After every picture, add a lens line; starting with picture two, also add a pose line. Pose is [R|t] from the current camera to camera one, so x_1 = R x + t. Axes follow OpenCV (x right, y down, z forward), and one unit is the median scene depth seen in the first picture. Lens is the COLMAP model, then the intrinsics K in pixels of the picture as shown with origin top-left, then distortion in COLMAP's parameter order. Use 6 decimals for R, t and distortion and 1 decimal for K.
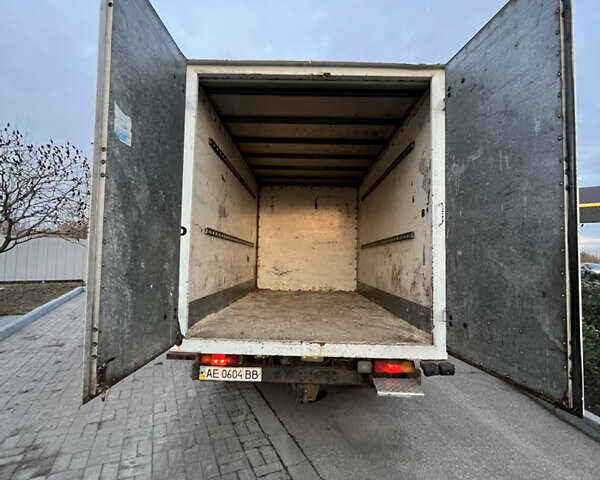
lens RADIAL K [[324.9, 0, 301.9], [0, 324.9, 240.3], [0, 0, 1]] dist [-0.005981, 0.001291]
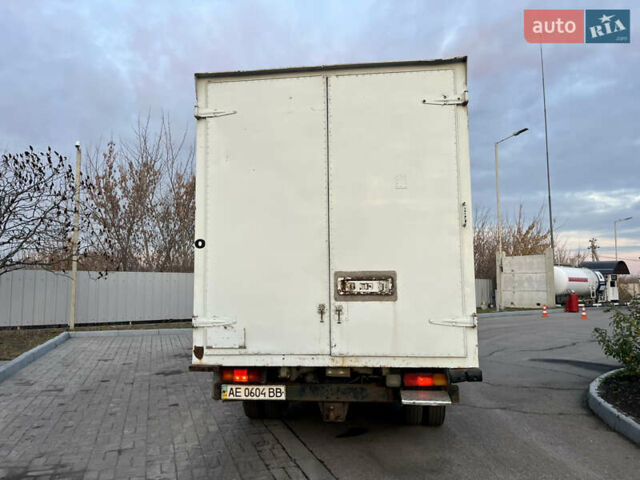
lens RADIAL K [[490.2, 0, 320.0], [0, 490.2, 240.0], [0, 0, 1]] dist [0.013388, -0.003815]
pose [[0.994783, -0.044498, -0.091792, 0.120533], [0.039472, 0.997658, -0.055865, 0.052014], [0.094063, 0.051951, 0.994210, -0.414133]]
